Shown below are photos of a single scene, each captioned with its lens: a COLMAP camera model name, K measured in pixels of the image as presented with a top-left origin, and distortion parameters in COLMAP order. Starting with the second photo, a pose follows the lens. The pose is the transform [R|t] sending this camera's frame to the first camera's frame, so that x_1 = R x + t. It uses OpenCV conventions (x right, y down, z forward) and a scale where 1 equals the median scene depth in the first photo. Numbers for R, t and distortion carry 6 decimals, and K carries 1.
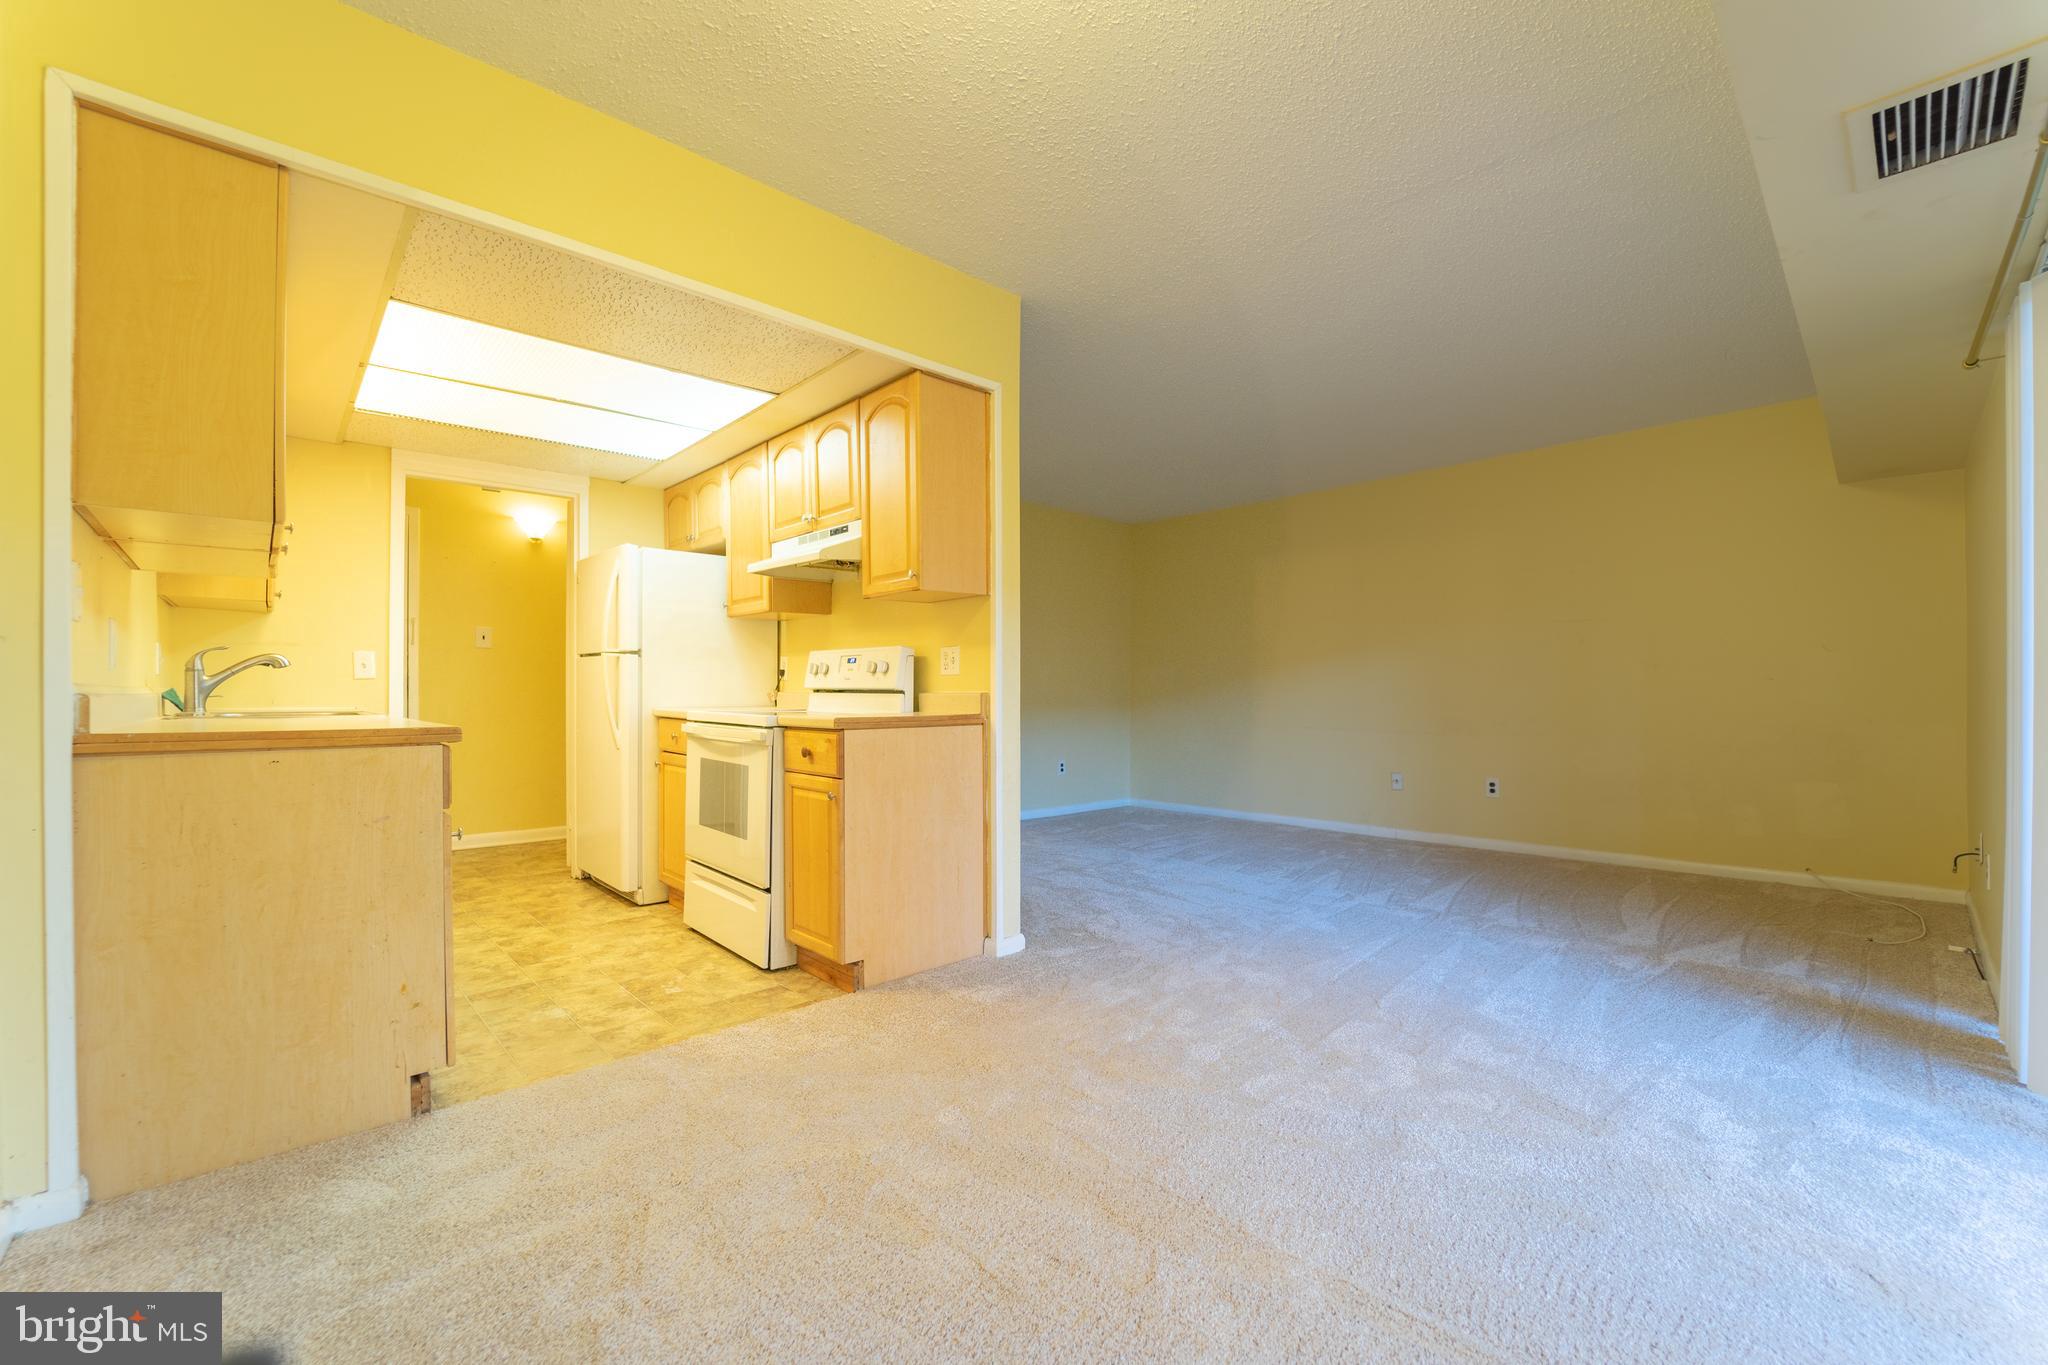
lens RADIAL K [[849.1, 0, 1055.0], [0, 849.1, 691.6], [0, 0, 1]] dist [-0.021189, -0.000800]
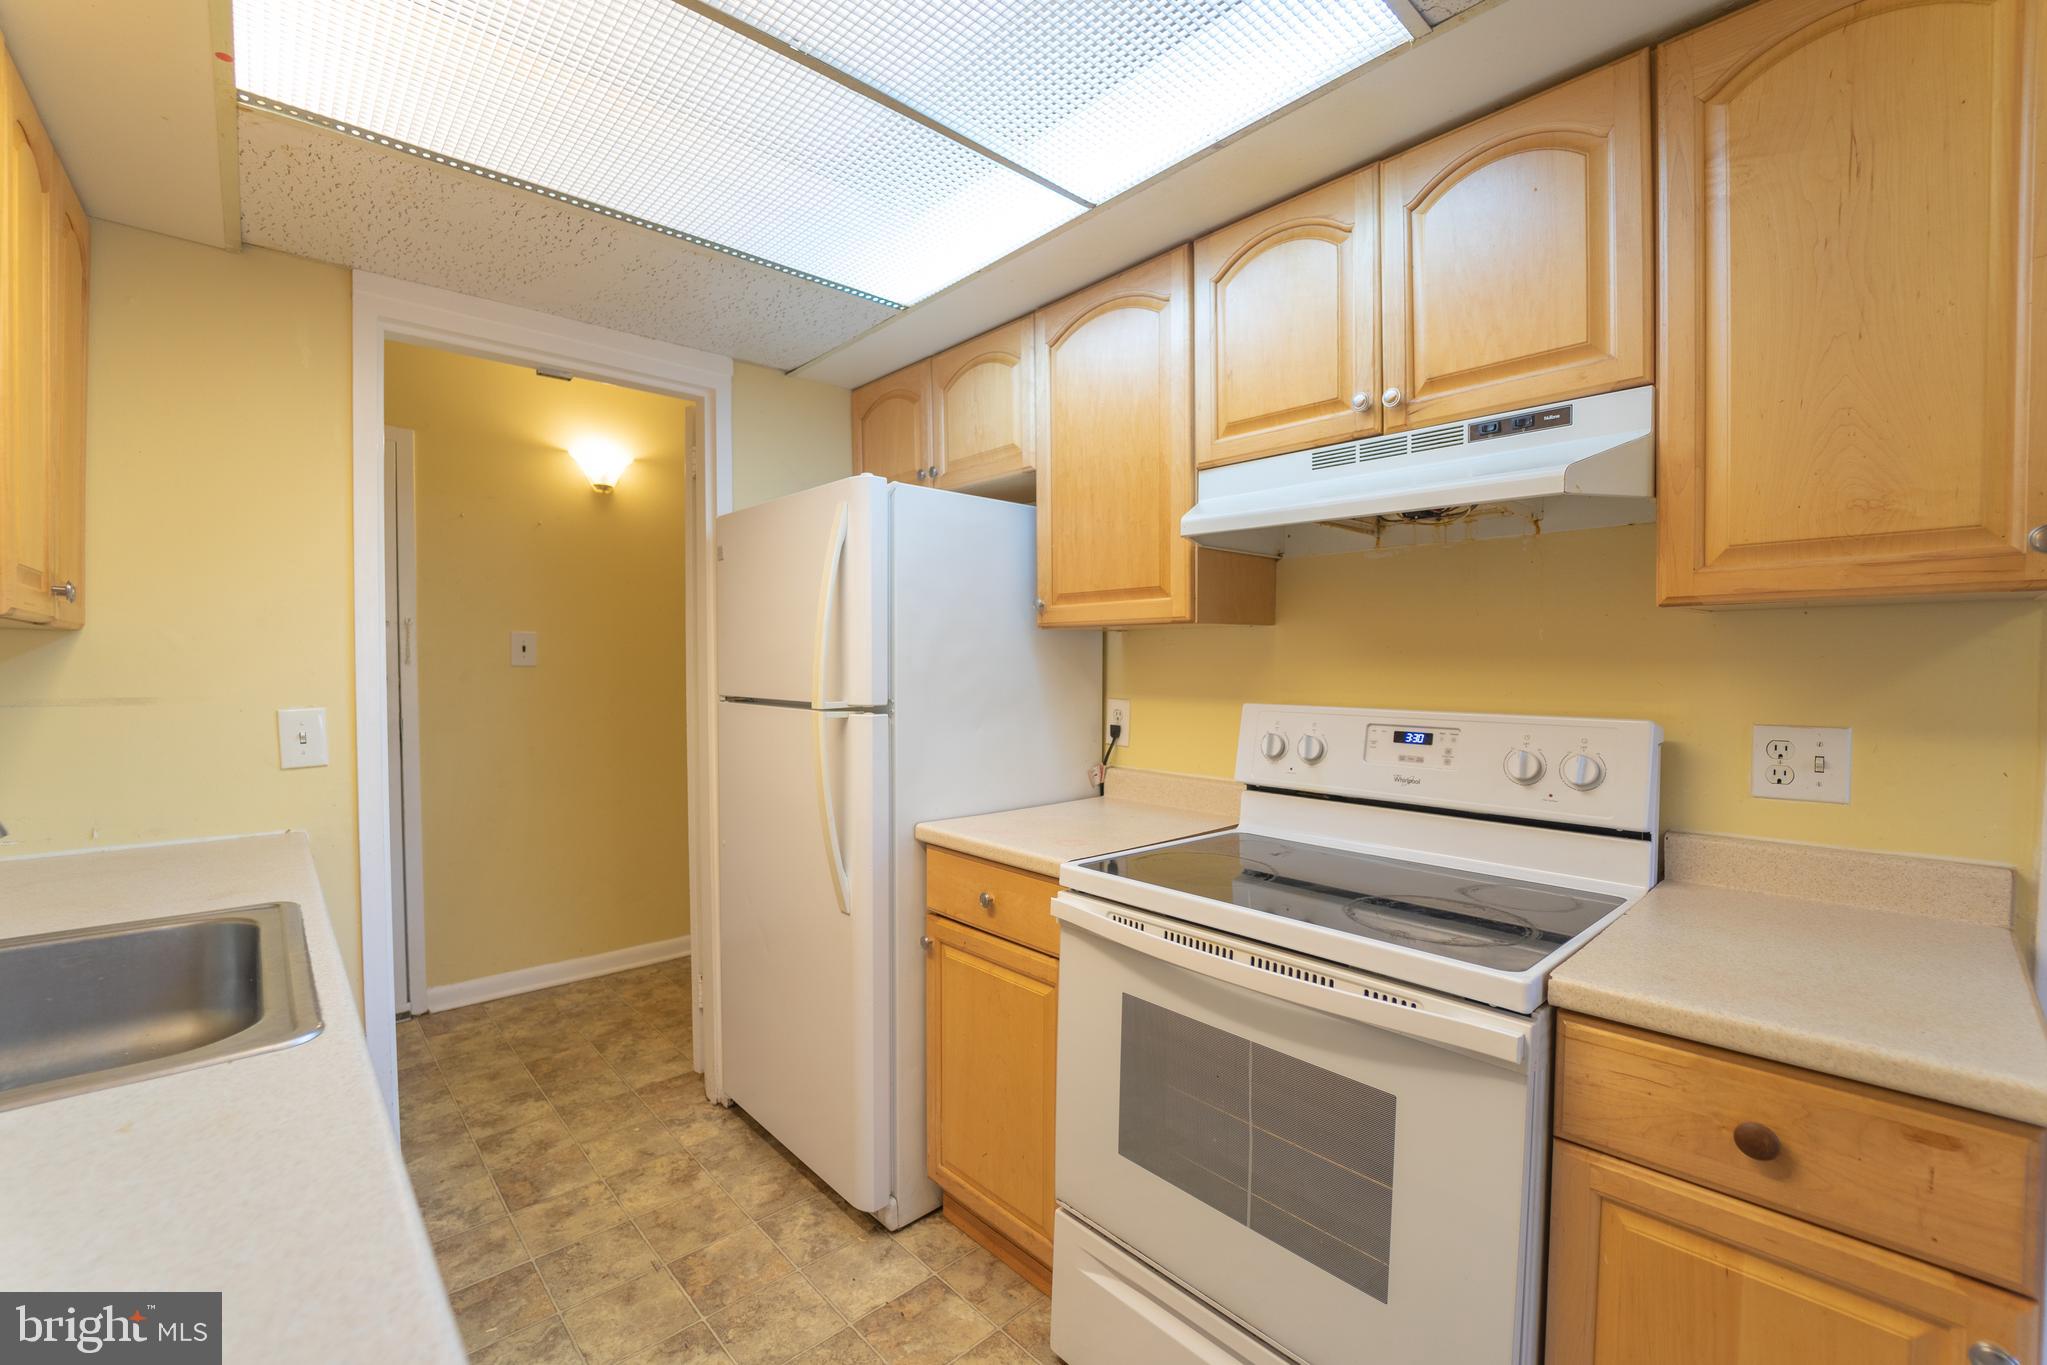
lens RADIAL K [[848.7, 0, 1041.2], [0, 848.7, 689.7], [0, 0, 1]] dist [-0.021189, -0.000800]
pose [[0.999948, -0.000426, -0.010229, -0.404070], [0.000730, 0.999558, 0.029735, -0.070914], [0.010212, -0.029741, 0.999505, 0.532645]]
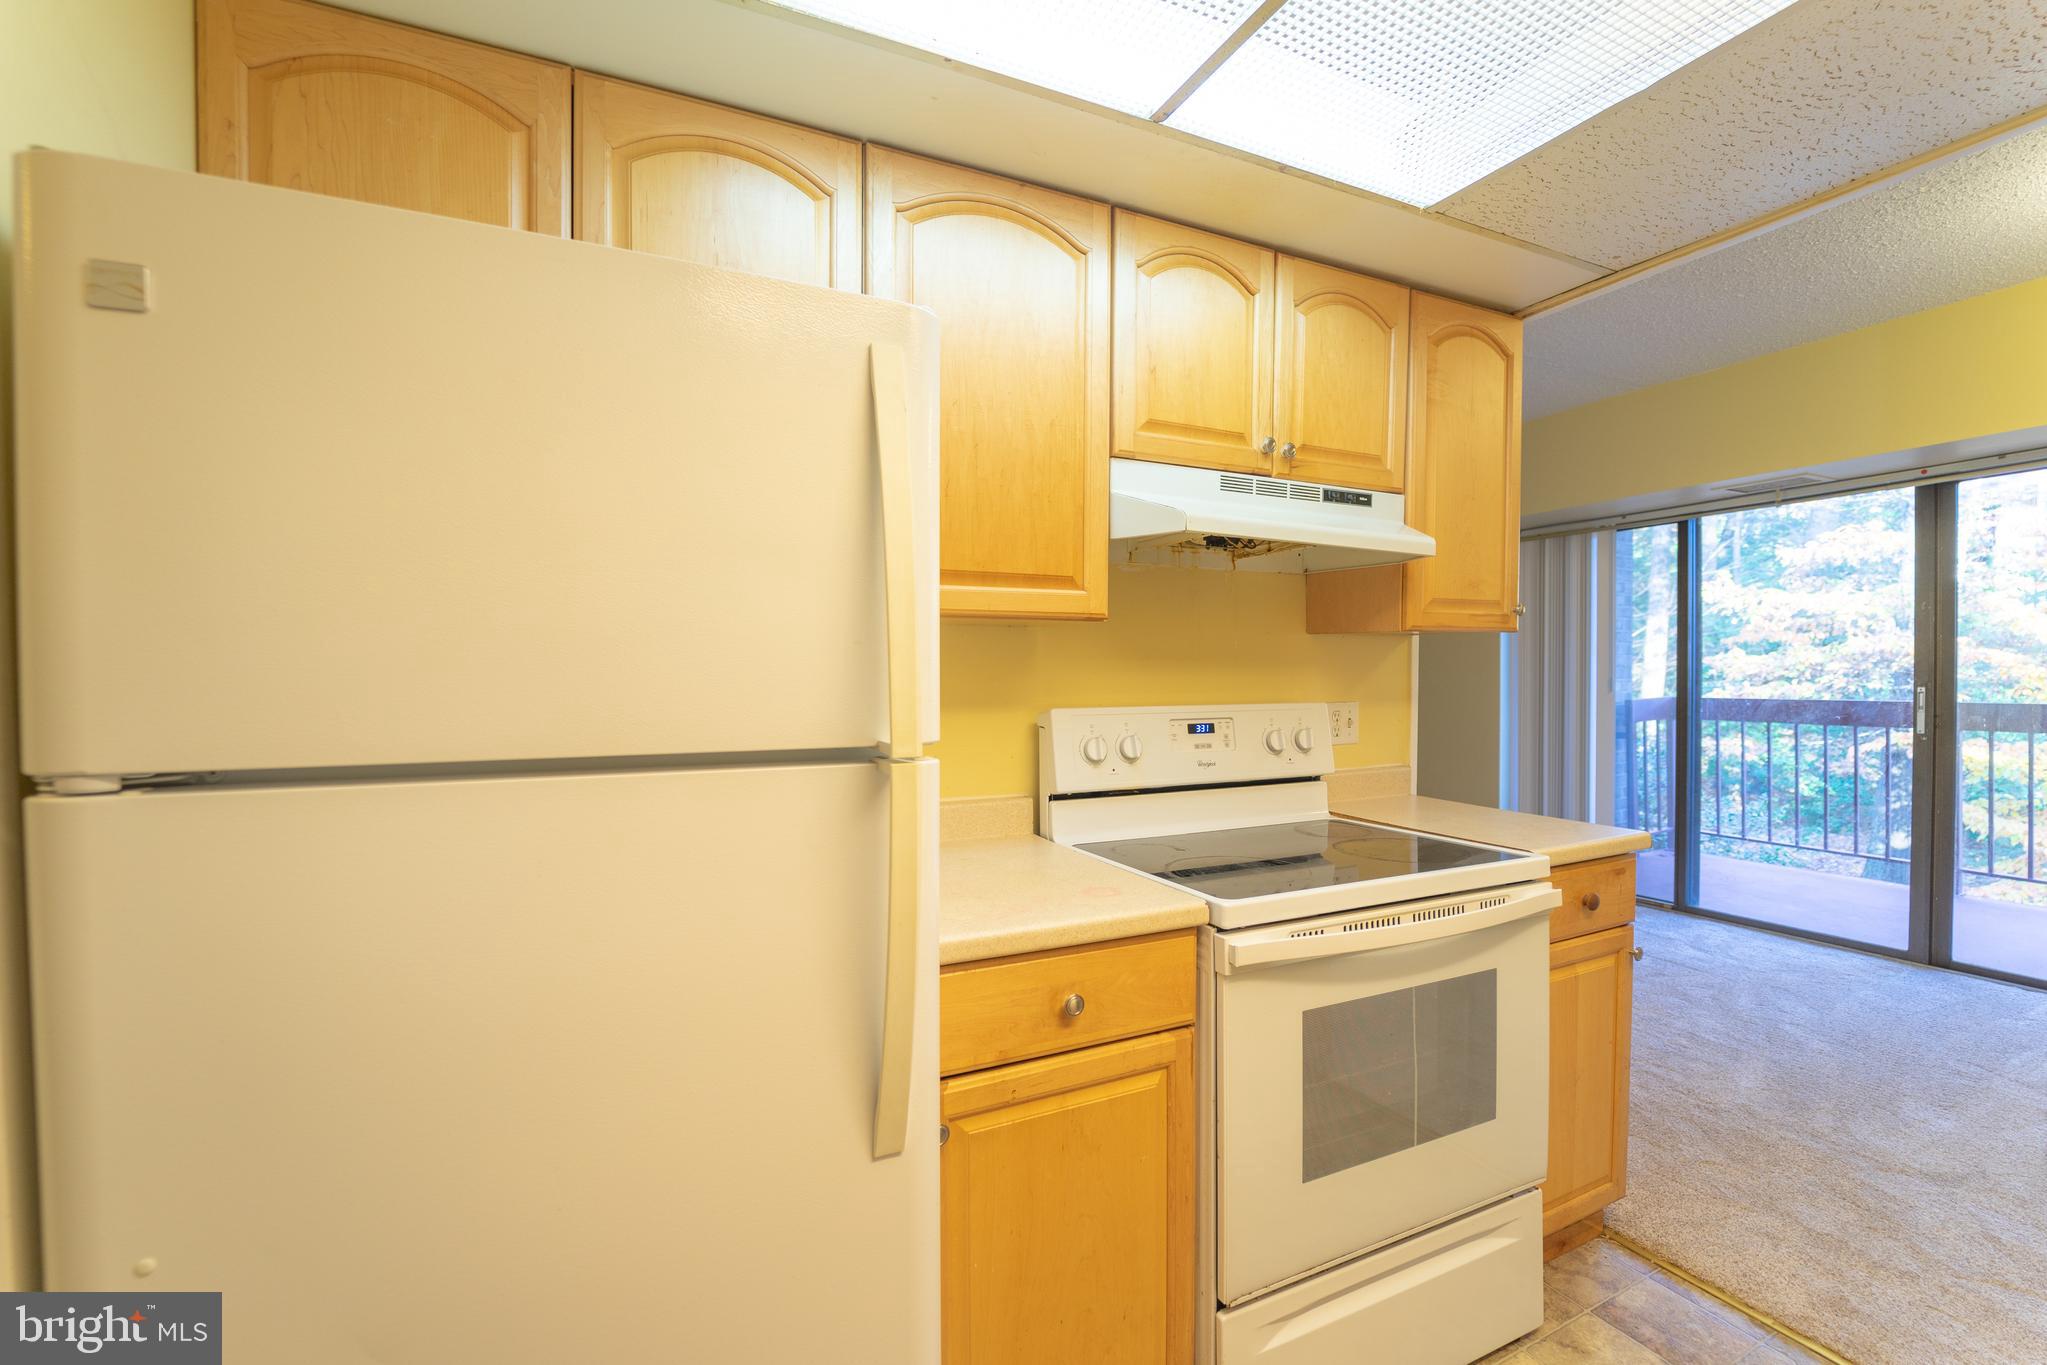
lens RADIAL K [[848.7, 0, 1026.7], [0, 848.7, 690.4], [0, 0, 1]] dist [-0.021189, -0.000800]
pose [[0.319257, -0.024566, 0.947350, -0.726638], [0.005085, 0.999694, 0.024210, -0.069638], [-0.947654, -0.002911, 0.319284, 0.884979]]
